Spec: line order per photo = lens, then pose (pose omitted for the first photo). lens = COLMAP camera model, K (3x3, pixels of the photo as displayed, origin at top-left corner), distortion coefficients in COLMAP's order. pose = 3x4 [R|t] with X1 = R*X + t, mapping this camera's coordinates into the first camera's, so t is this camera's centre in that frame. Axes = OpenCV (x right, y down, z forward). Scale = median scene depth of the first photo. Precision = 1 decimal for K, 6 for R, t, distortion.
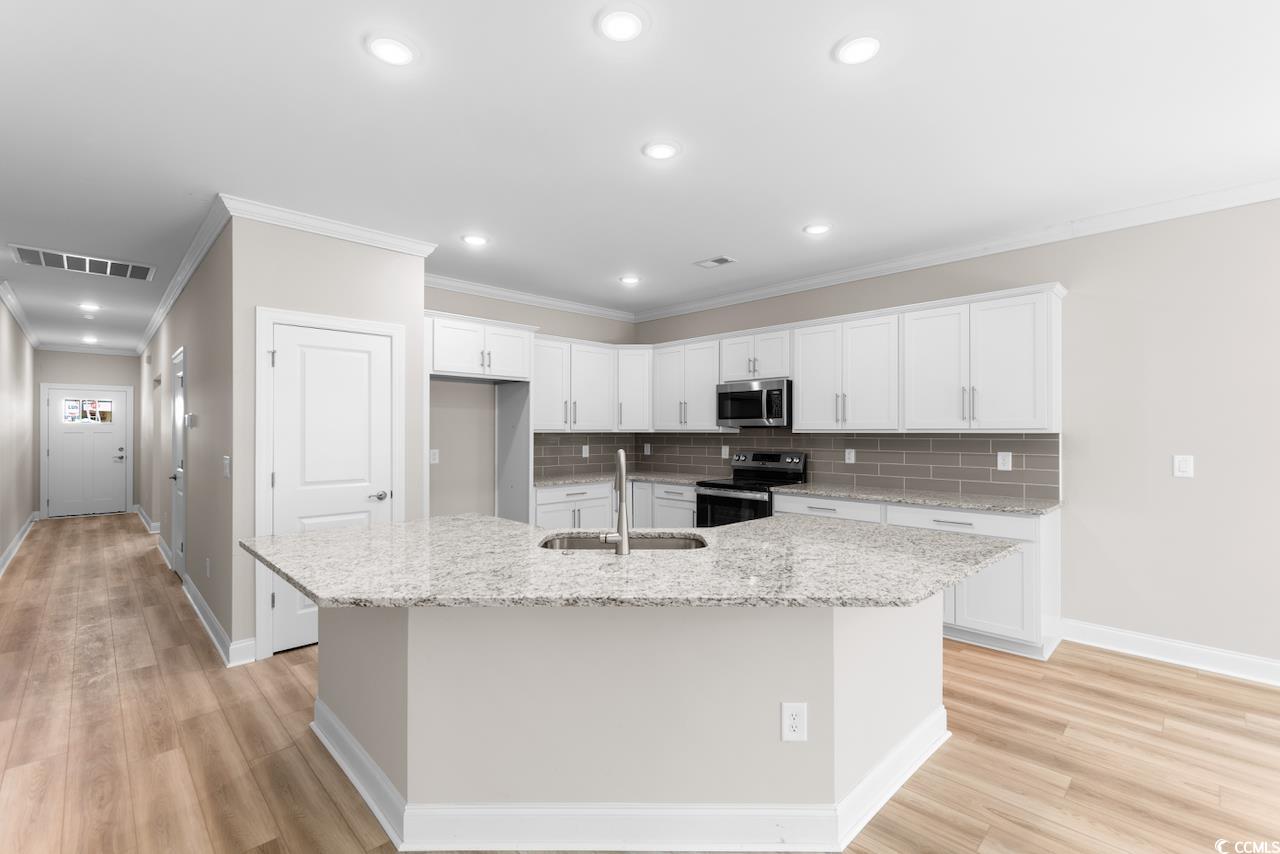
lens RADIAL K [[564.4, 0, 640.0], [0, 564.4, 427.0], [0, 0, 1]] dist [0.000456, -0.000560]
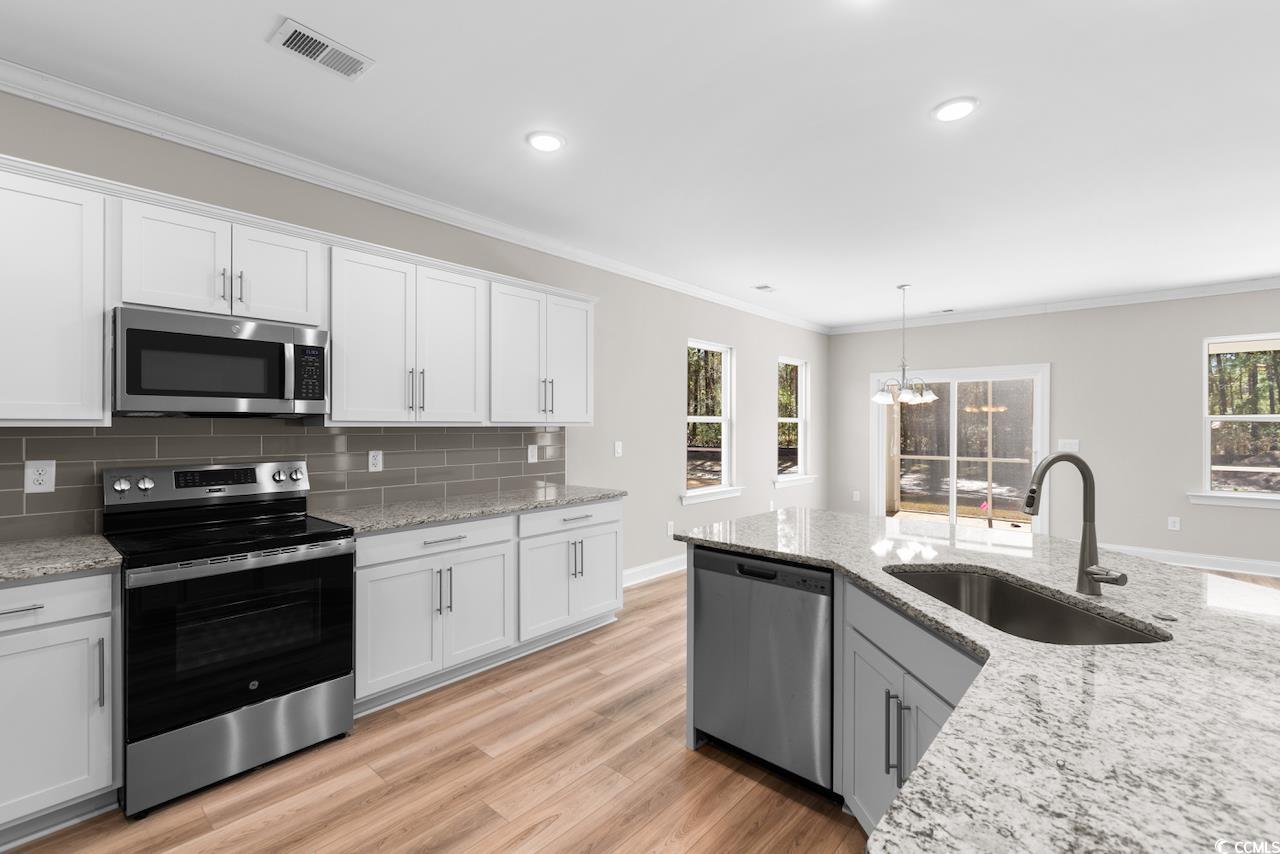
lens RADIAL K [[564.4, 0, 640.0], [0, 564.4, 427.0], [0, 0, 1]] dist [0.000456, -0.000560]
pose [[-0.080723, -0.003740, 0.996730, -0.336562], [-0.011303, 0.999932, 0.002836, 0.005782], [-0.996672, -0.011037, -0.080760, 0.767599]]
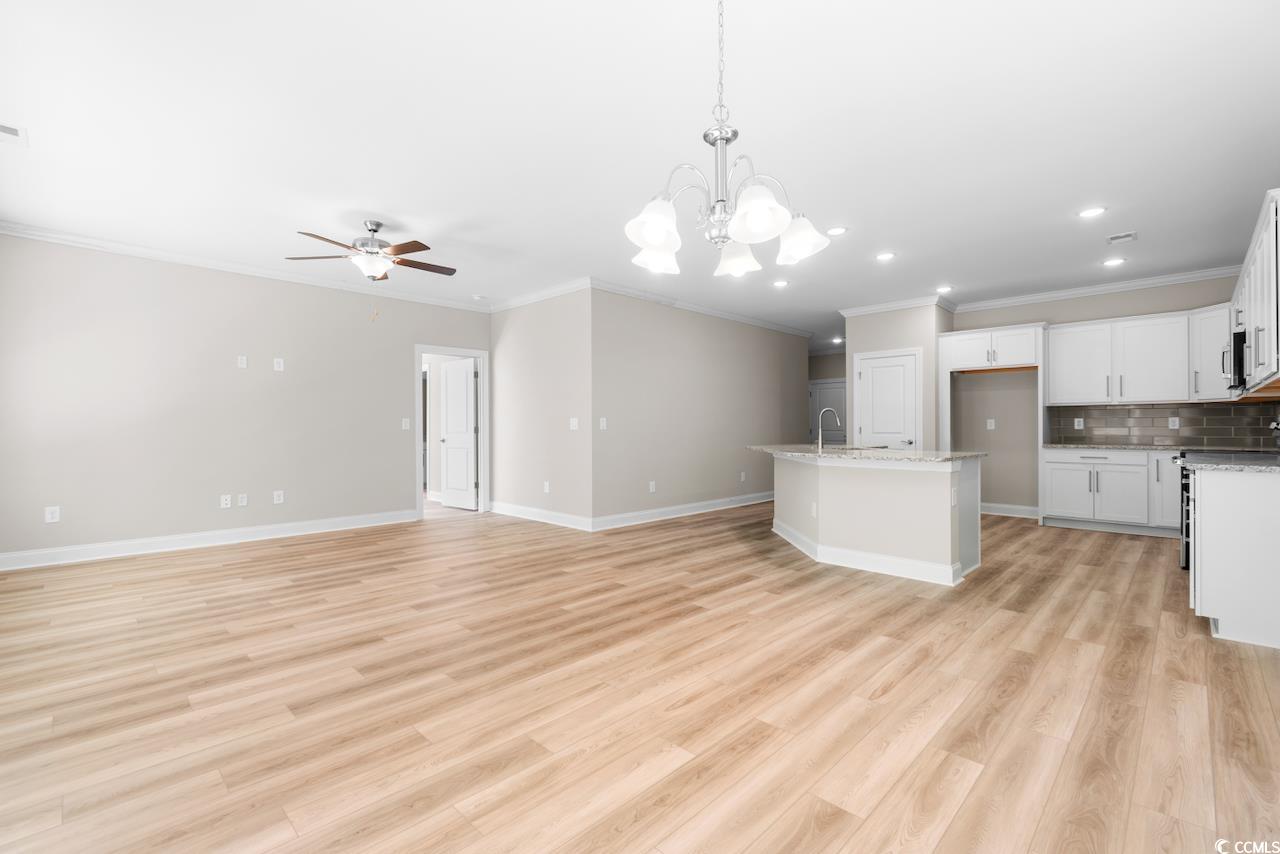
lens RADIAL K [[564.4, 0, 640.0], [0, 564.4, 427.0], [0, 0, 1]] dist [0.000456, -0.000560]
pose [[0.025604, -0.002481, -0.999669, 1.155425], [0.010793, 0.999939, -0.002206, 0.056604], [0.999614, -0.010733, 0.025629, 0.058891]]
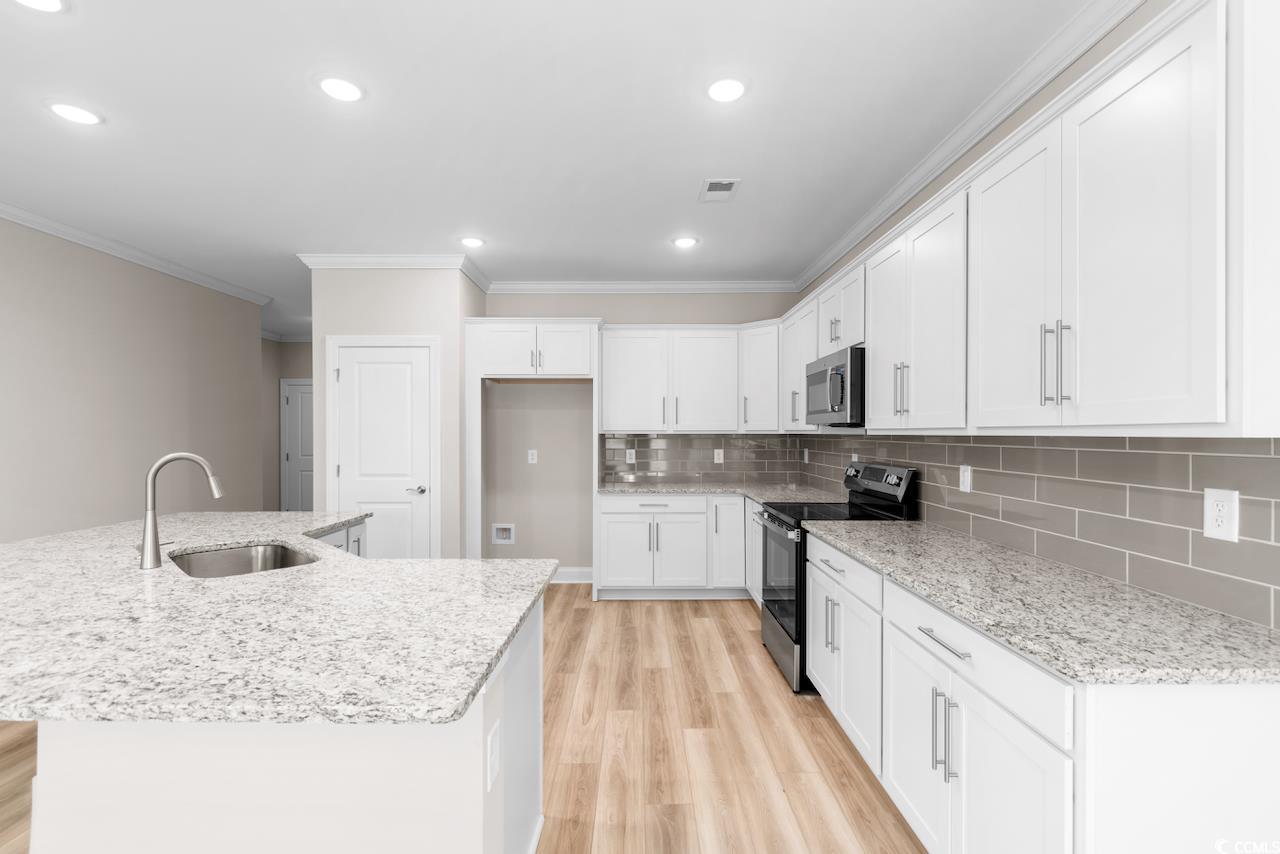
lens RADIAL K [[572.2, 0, 638.9], [0, 572.2, 432.3], [0, 0, 1]] dist [0.001092, -0.000201]
pose [[0.716554, -0.000588, -0.697532, 0.547317], [0.005641, 0.999972, 0.004952, 0.003600], [0.697509, -0.007483, 0.716537, 0.412781]]
